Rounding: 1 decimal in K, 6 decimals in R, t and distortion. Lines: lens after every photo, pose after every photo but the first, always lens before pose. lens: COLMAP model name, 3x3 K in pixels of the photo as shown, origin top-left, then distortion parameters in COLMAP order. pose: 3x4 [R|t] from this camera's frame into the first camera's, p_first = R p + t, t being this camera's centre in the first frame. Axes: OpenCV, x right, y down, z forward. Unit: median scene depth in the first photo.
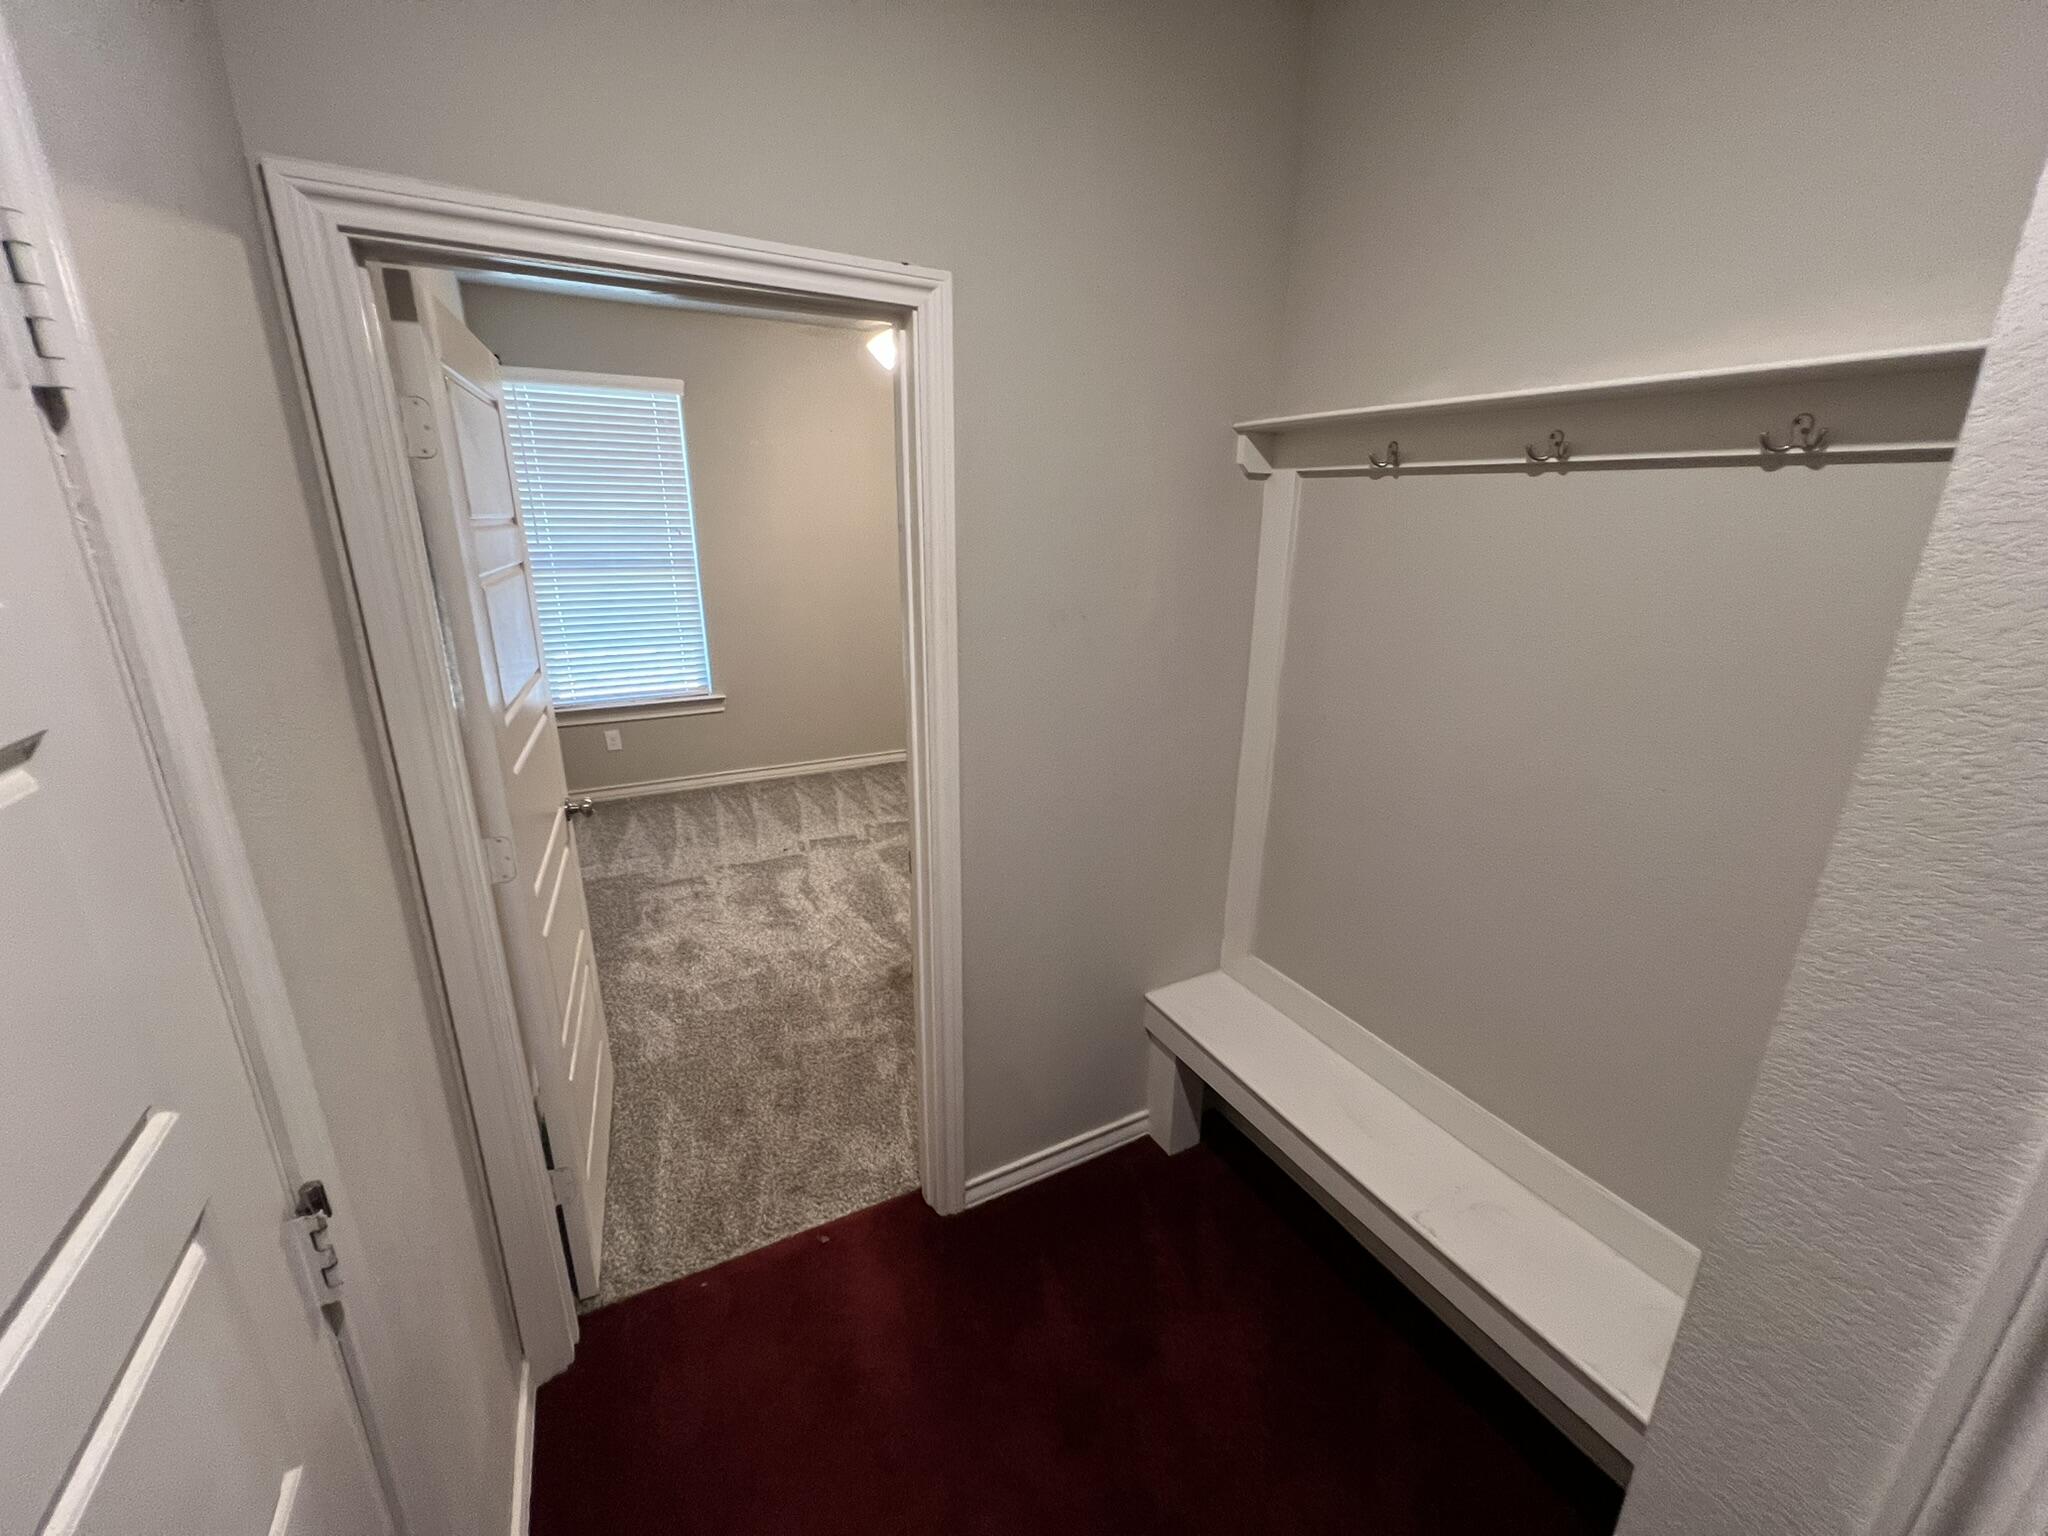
lens RADIAL K [[834.4, 0, 1035.5], [0, 834.4, 801.6], [0, 0, 1]] dist [0.014686, -0.000154]
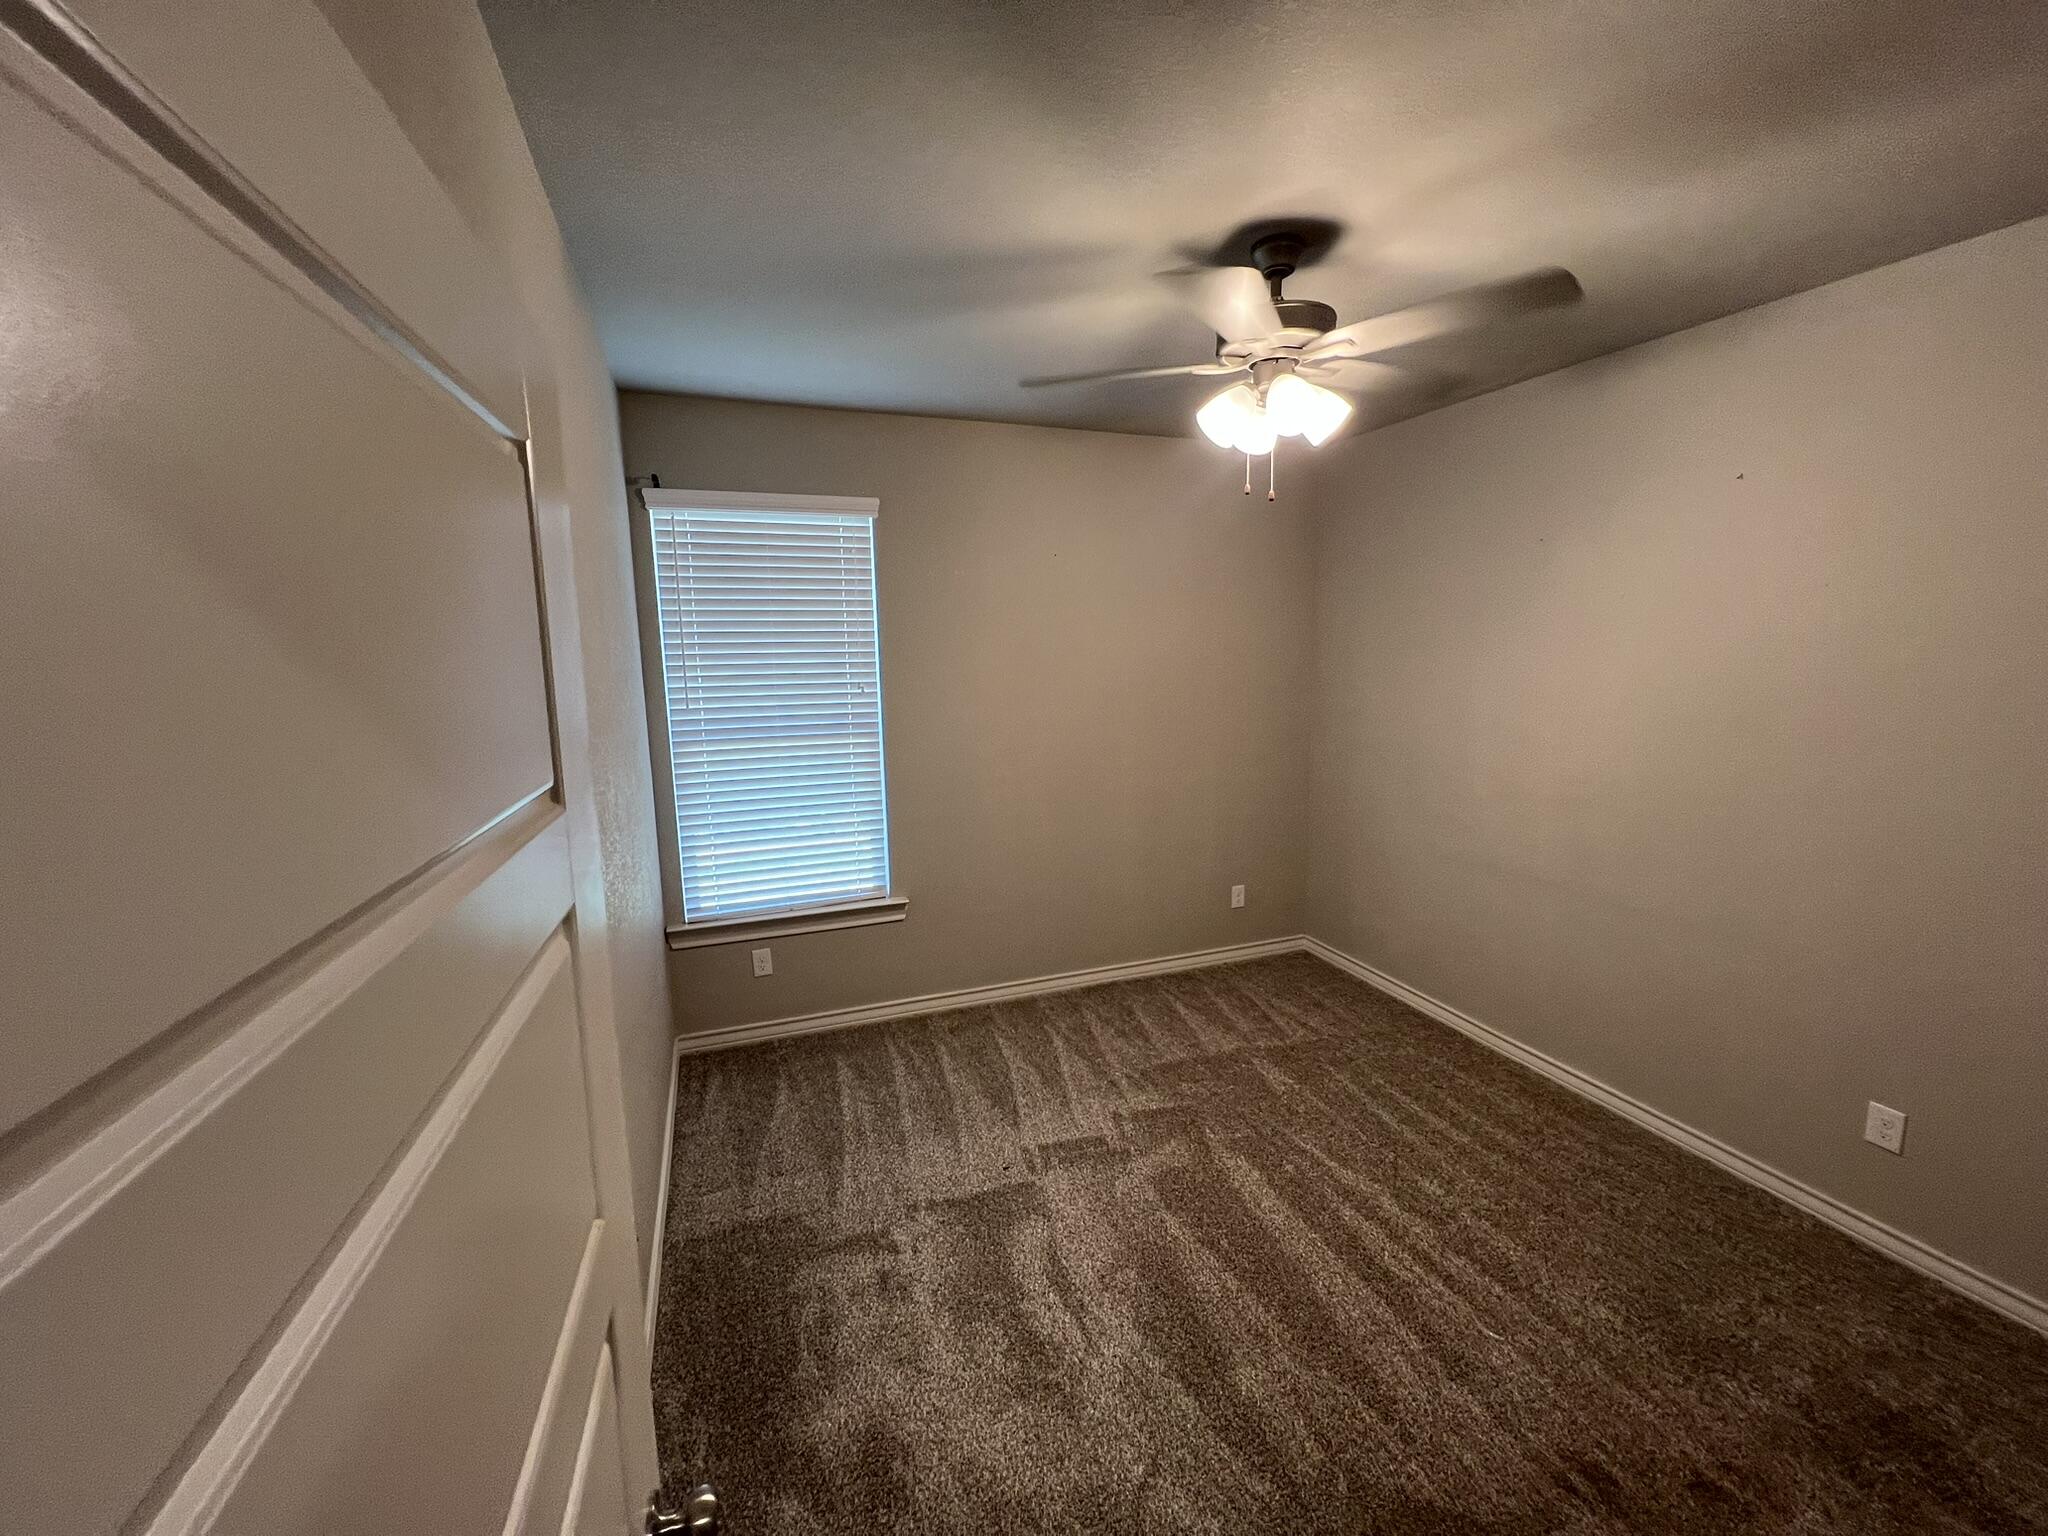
lens RADIAL K [[834.4, 0, 1038.9], [0, 834.4, 818.7], [0, 0, 1]] dist [0.014686, -0.000154]
pose [[0.991646, 0.006014, -0.128851, -0.181724], [-0.021391, 0.992748, -0.118292, -0.128490], [0.127205, 0.120060, 0.984583, 0.312666]]
